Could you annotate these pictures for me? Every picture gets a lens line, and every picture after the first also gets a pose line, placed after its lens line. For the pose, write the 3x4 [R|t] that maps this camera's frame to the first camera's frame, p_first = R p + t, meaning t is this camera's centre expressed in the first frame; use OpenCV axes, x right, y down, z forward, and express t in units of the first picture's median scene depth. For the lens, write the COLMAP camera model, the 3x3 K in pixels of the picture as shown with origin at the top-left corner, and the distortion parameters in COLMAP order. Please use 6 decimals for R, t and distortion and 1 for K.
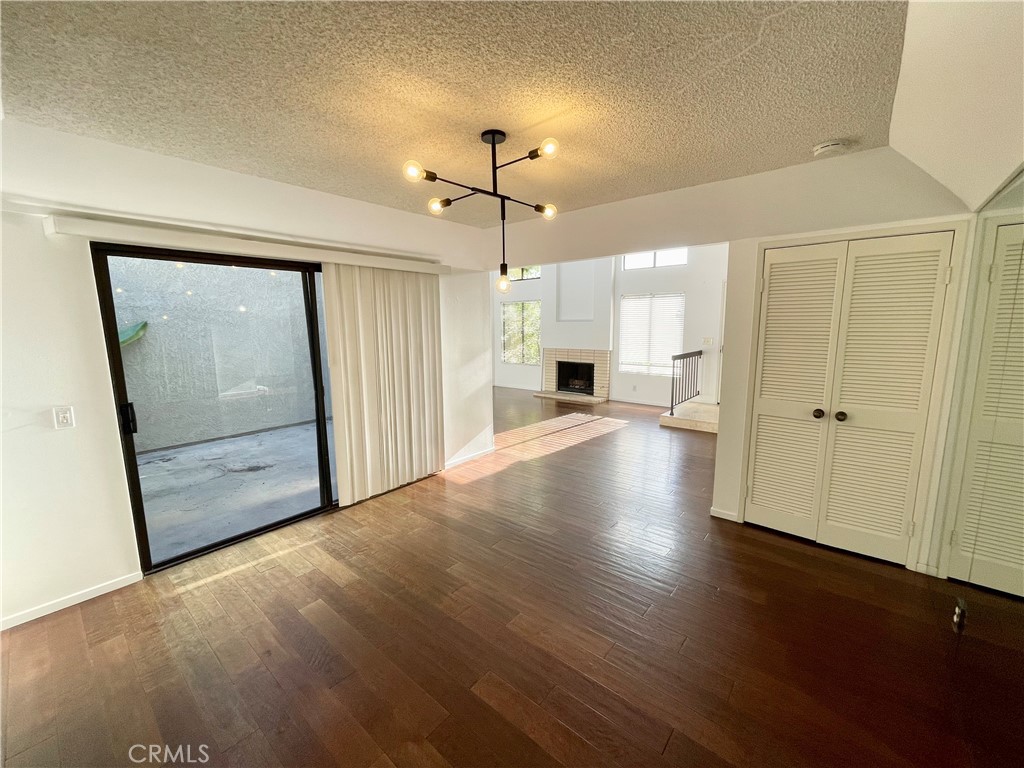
lens RADIAL K [[412.3, 0, 509.4], [0, 412.3, 382.4], [0, 0, 1]] dist [-0.001872, 0.002041]
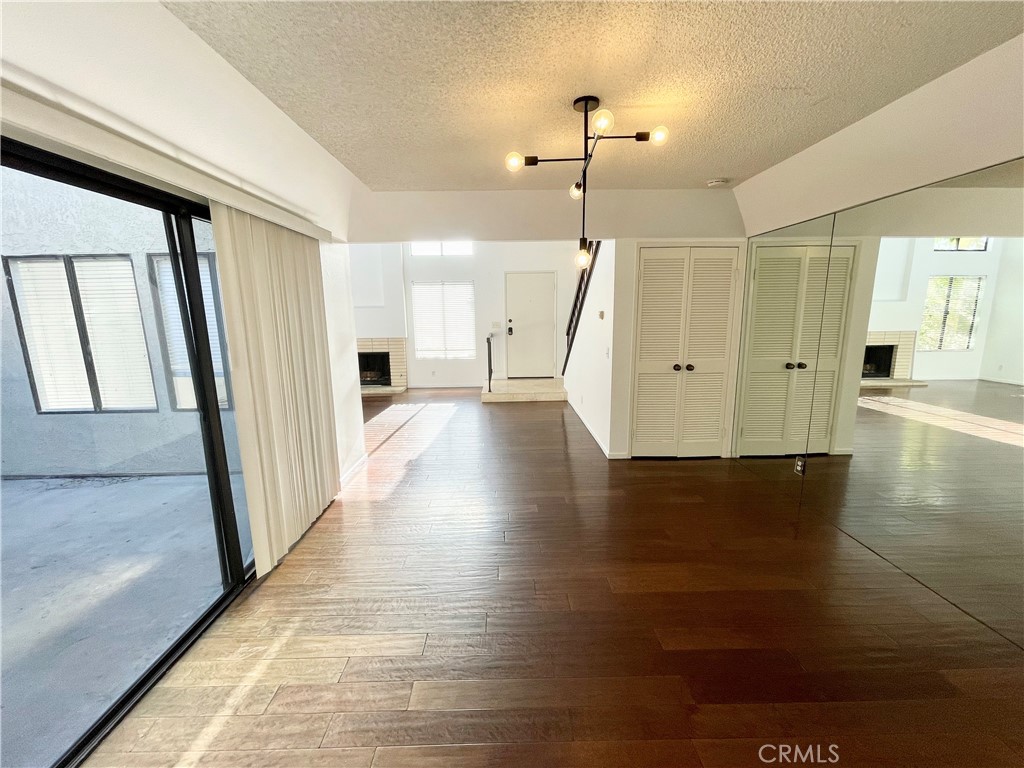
lens RADIAL K [[412.3, 0, 507.4], [0, 412.3, 380.4], [0, 0, 1]] dist [-0.001872, 0.002041]
pose [[0.759057, -0.111340, 0.641433, -0.325483], [0.100163, 0.993509, 0.053923, -0.008347], [-0.643273, 0.023317, 0.765281, 0.147178]]
